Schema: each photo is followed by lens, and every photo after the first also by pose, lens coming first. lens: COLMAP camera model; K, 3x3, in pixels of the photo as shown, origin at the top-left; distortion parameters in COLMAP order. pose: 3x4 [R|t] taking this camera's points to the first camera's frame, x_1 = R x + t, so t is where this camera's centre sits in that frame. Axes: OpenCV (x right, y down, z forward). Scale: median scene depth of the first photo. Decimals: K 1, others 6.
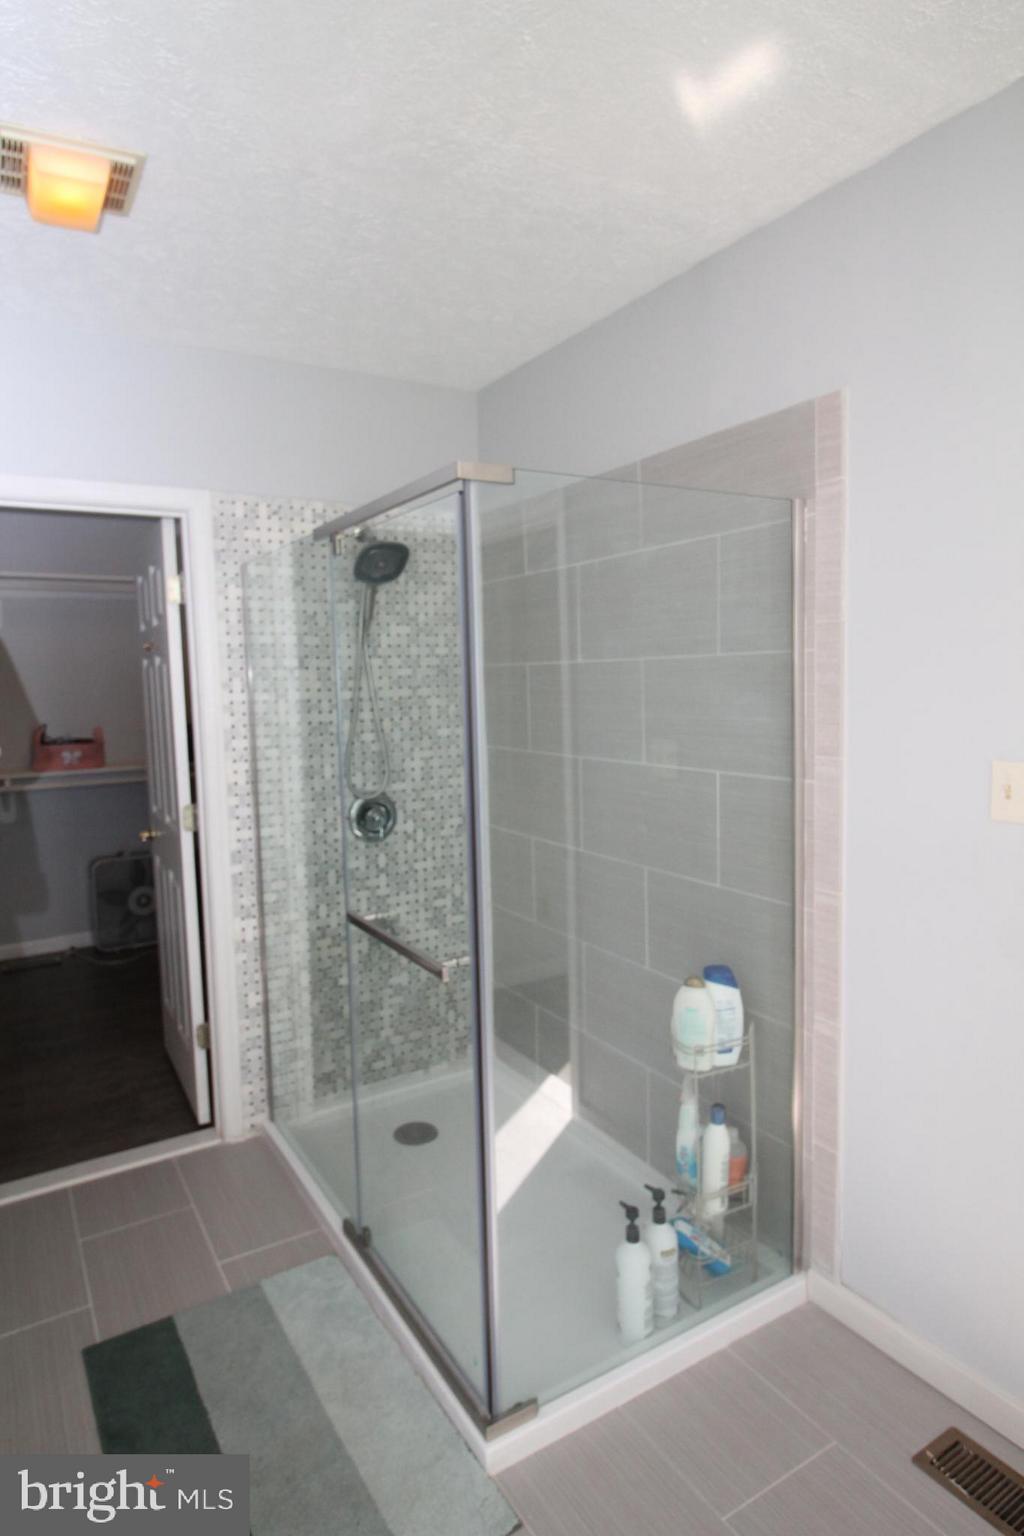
lens RADIAL K [[896.7, 0, 509.0], [0, 896.7, 764.5], [0, 0, 1]] dist [0.001204, -0.000860]
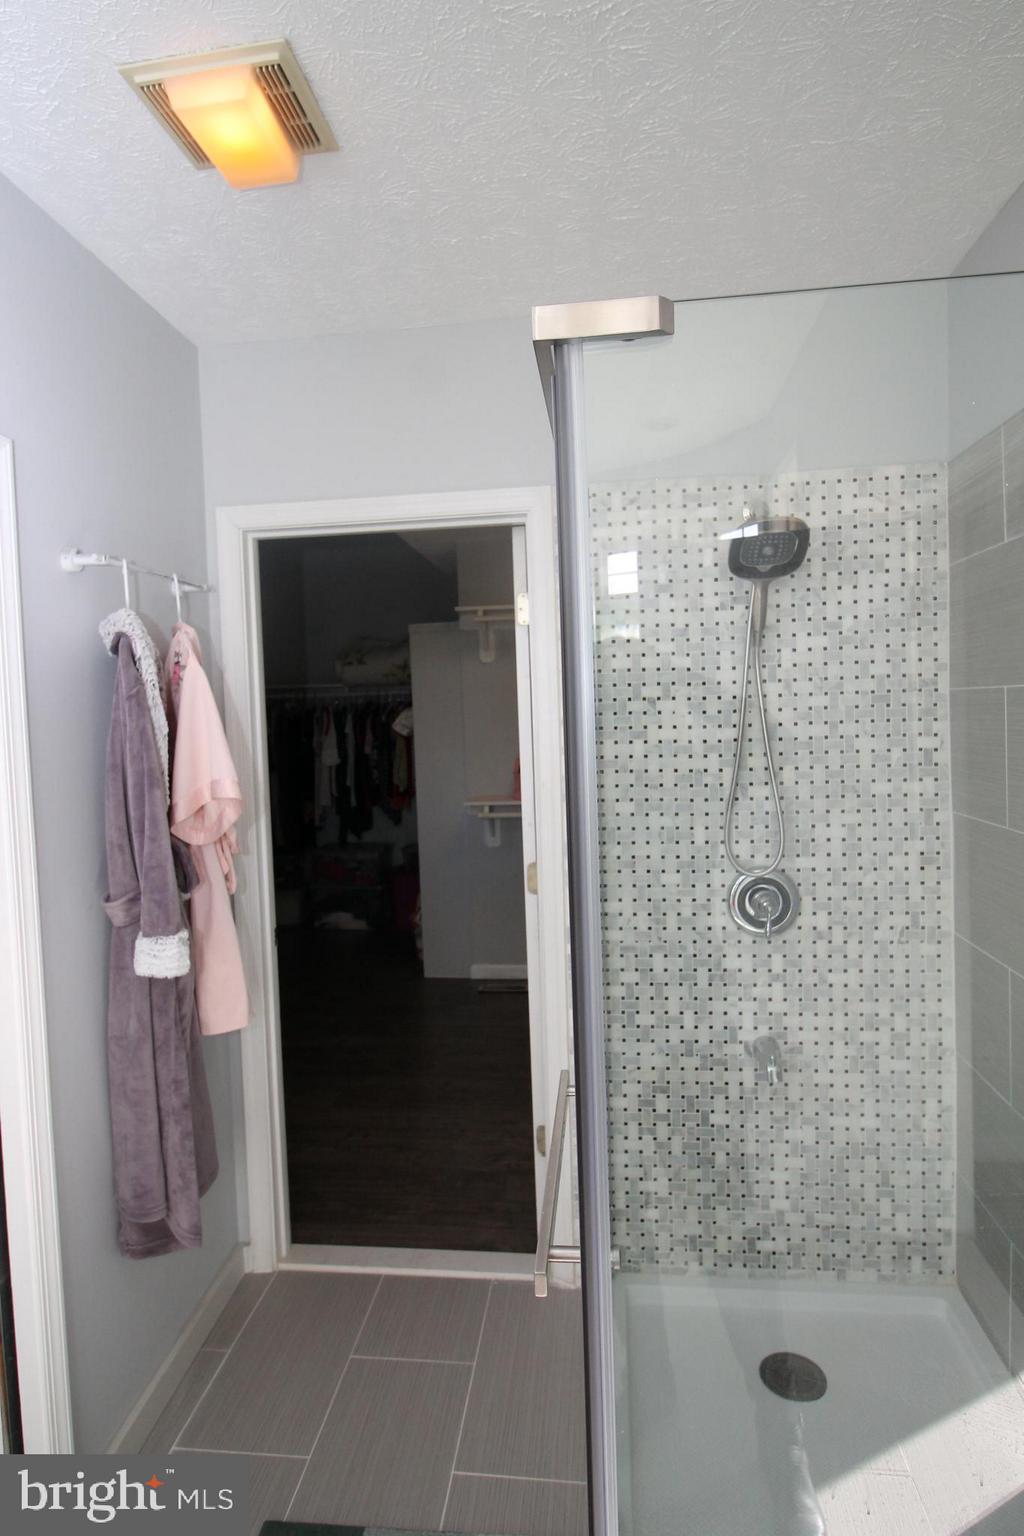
lens RADIAL K [[896.7, 0, 509.0], [0, 896.7, 760.5], [0, 0, 1]] dist [0.001204, -0.000860]
pose [[0.785857, 0.028133, -0.617768, 0.128381], [-0.046620, 0.998817, -0.013818, -0.035320], [0.616649, 0.039659, 0.786239, 0.295749]]
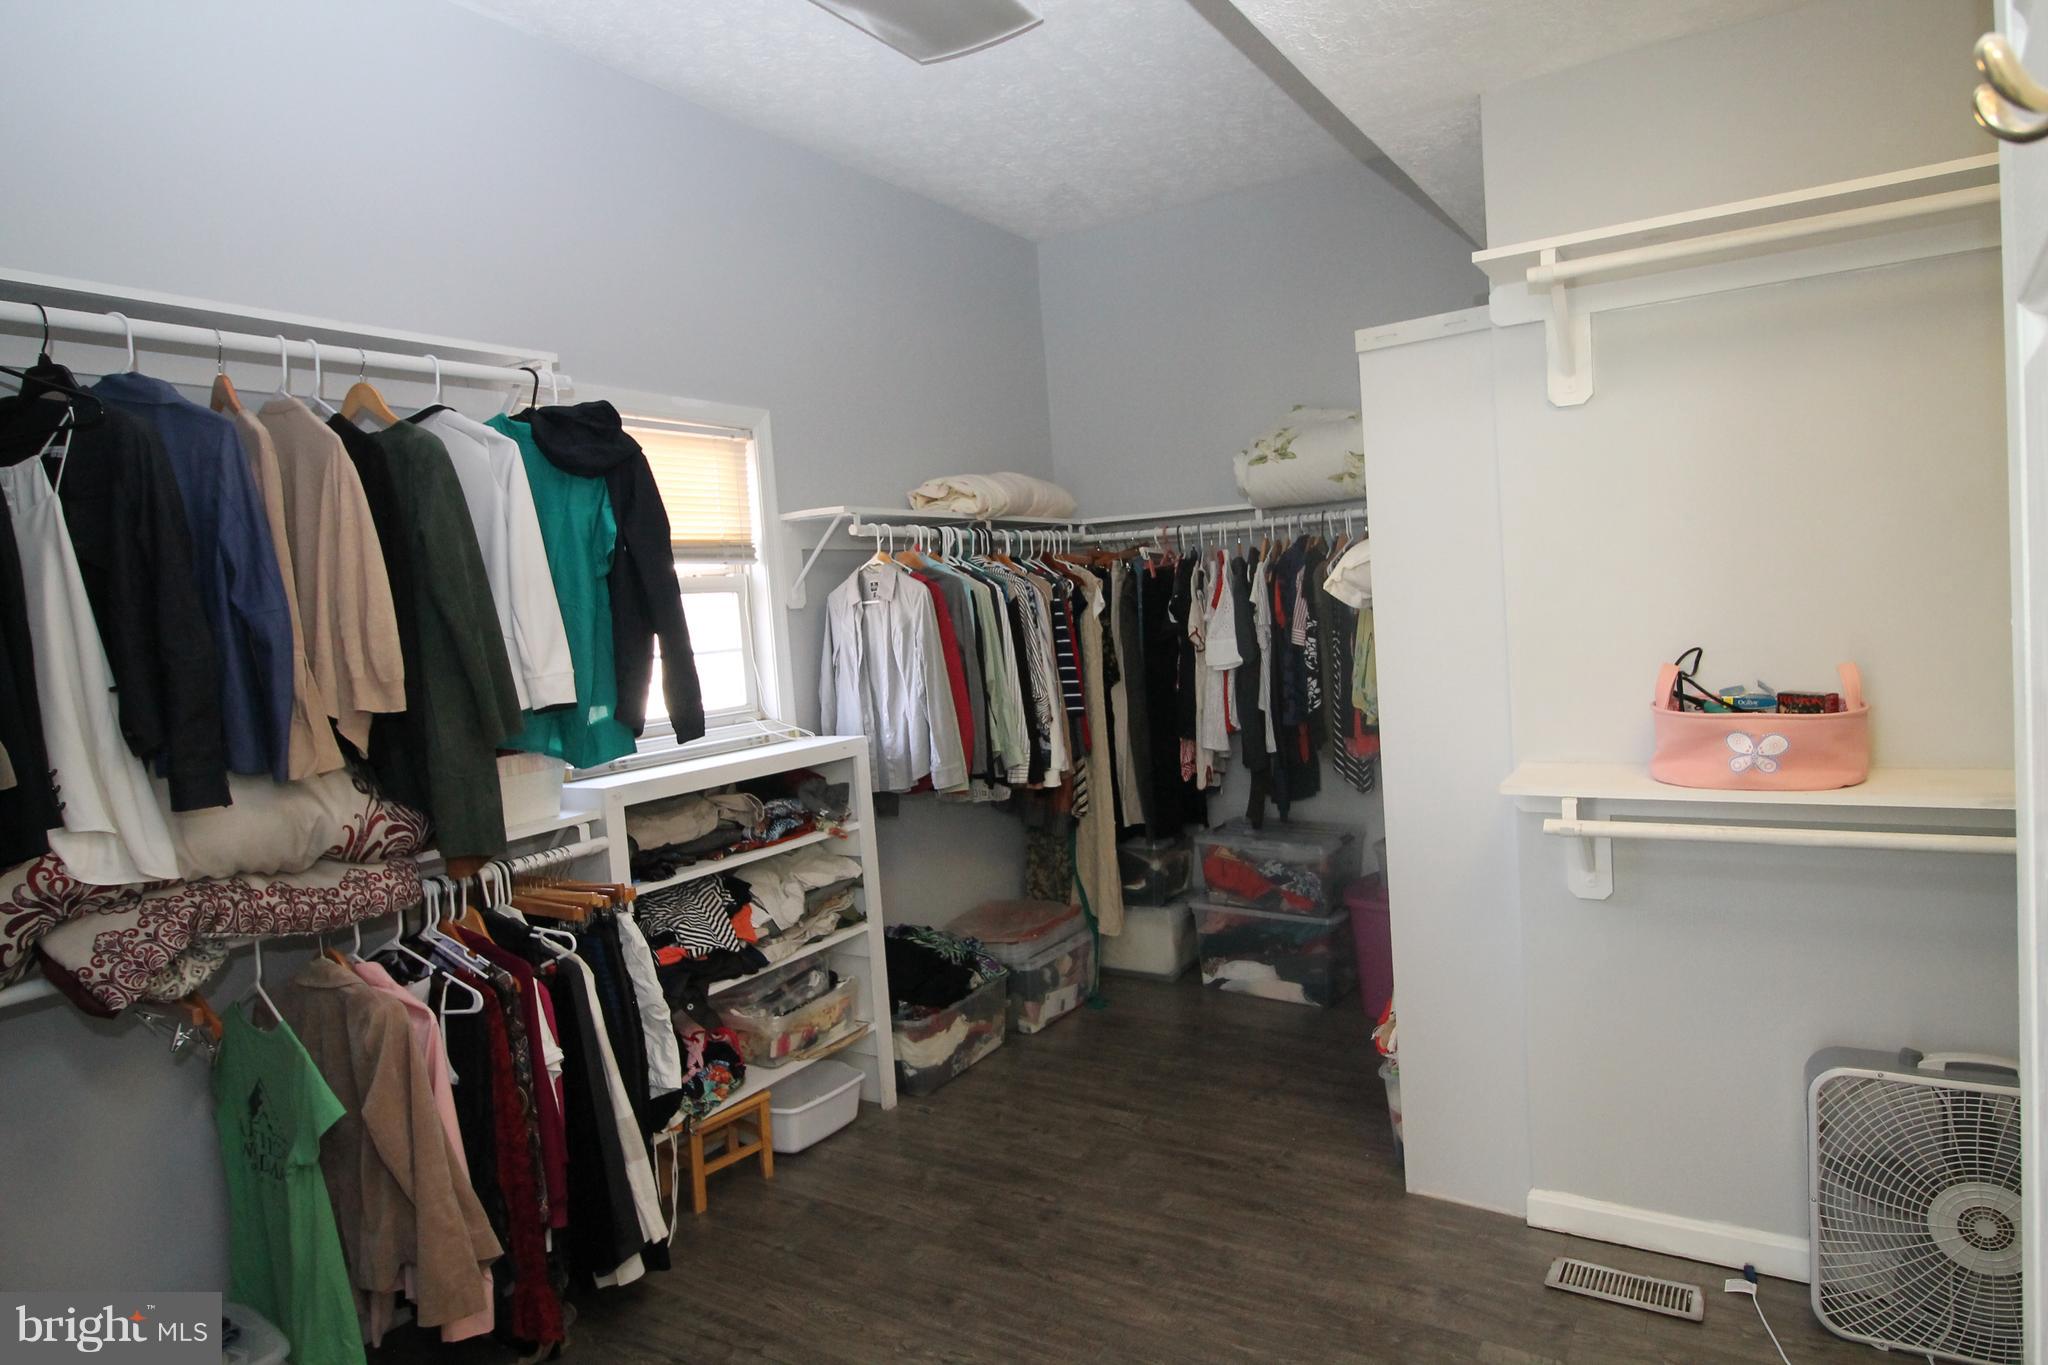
lens RADIAL K [[1195.7, 0, 1019.4], [0, 1195.7, 677.9], [0, 0, 1]] dist [0.001204, -0.000860]
pose [[0.428621, 0.050278, -0.902084, -0.293048], [-0.031310, 0.998677, 0.040785, -0.067705], [0.902942, 0.010763, 0.429628, 0.810891]]
